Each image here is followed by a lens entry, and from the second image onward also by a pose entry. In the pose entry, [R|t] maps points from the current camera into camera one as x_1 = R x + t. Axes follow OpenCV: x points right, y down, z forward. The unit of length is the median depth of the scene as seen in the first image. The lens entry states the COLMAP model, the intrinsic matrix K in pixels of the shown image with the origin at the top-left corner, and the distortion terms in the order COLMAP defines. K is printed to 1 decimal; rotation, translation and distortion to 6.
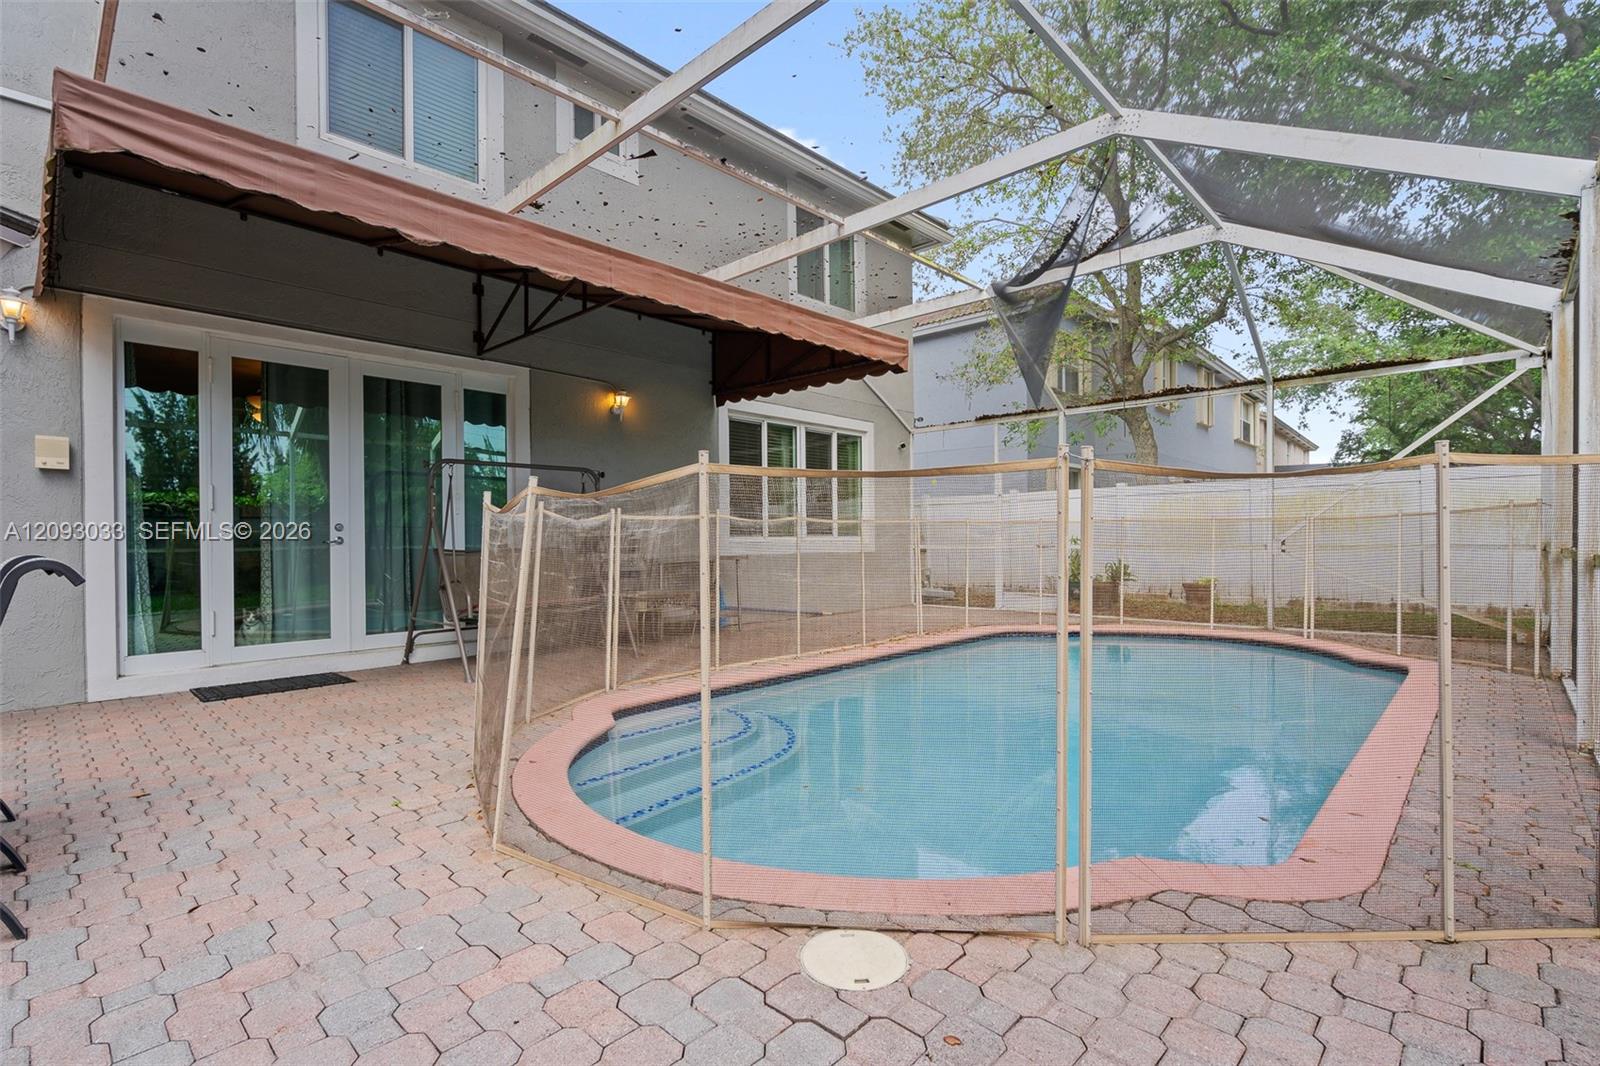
lens RADIAL K [[735.0, 0, 800.0], [0, 735.0, 533.0], [0, 0, 1]] dist [-0.000431, 0.000312]
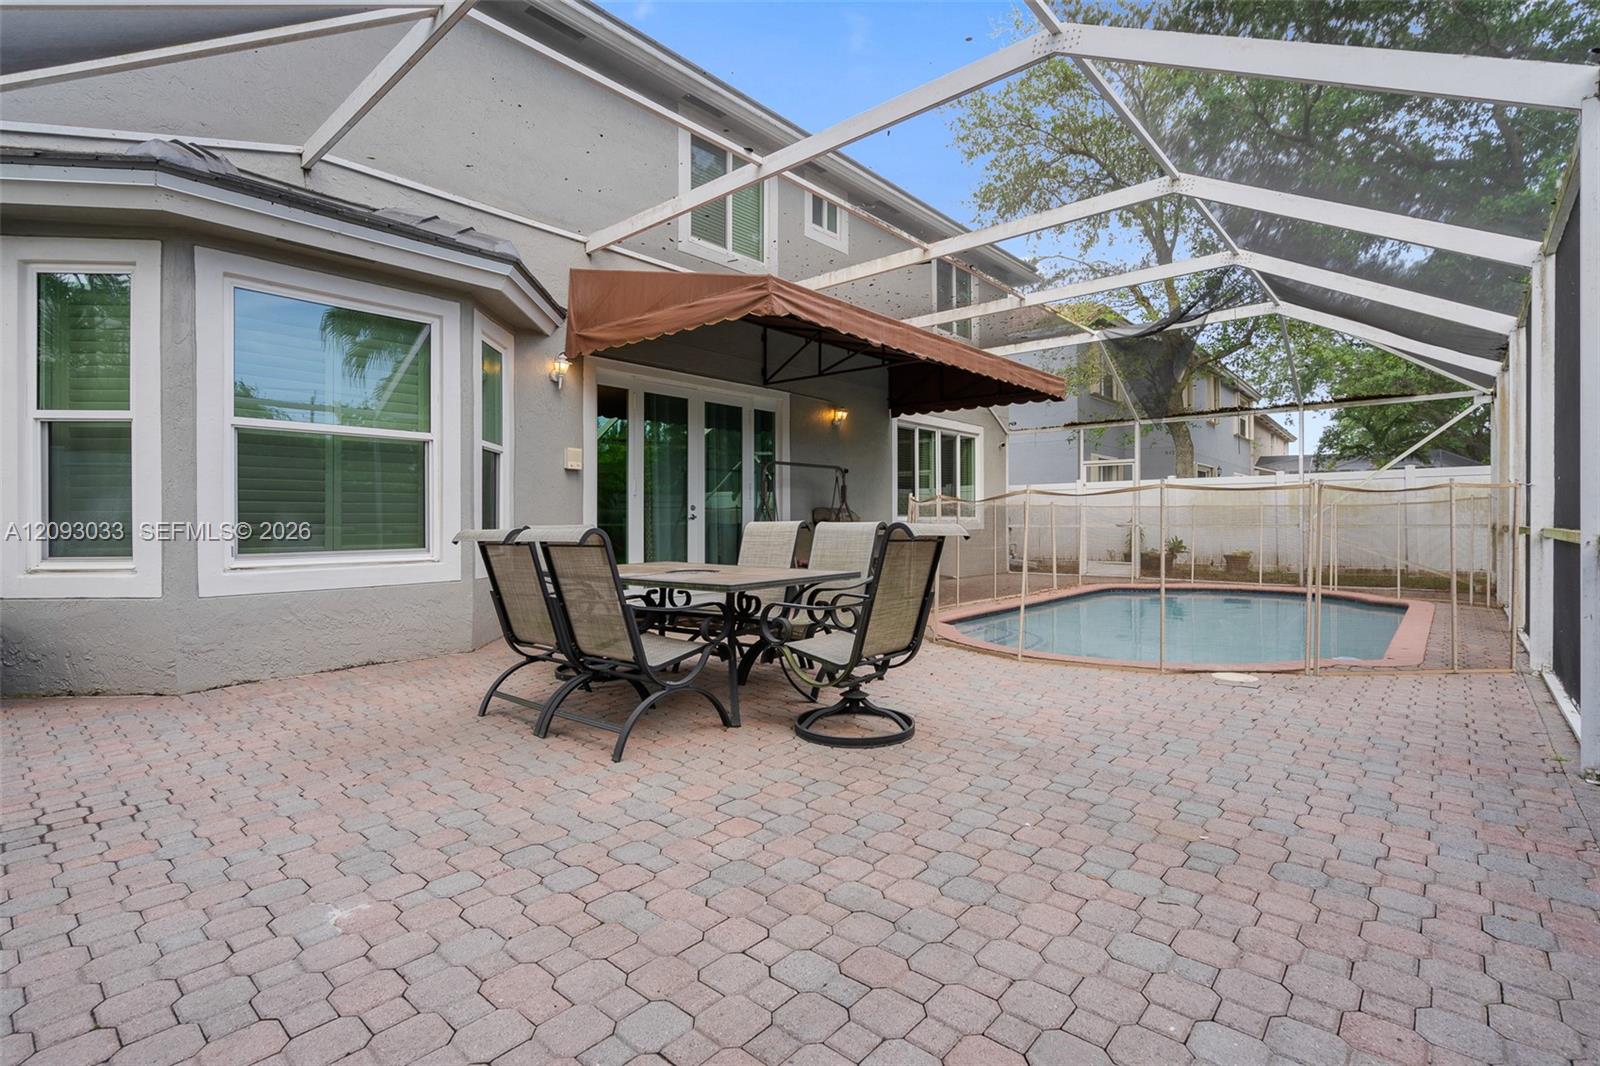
lens RADIAL K [[737.4, 0, 824.4], [0, 737.4, 507.7], [0, 0, 1]] dist [0.005753, -0.000377]
pose [[0.998440, 0.006219, 0.055495, -0.329942], [-0.005655, 0.999931, -0.010305, 0.003677], [-0.055555, 0.009975, 0.998406, -0.330833]]
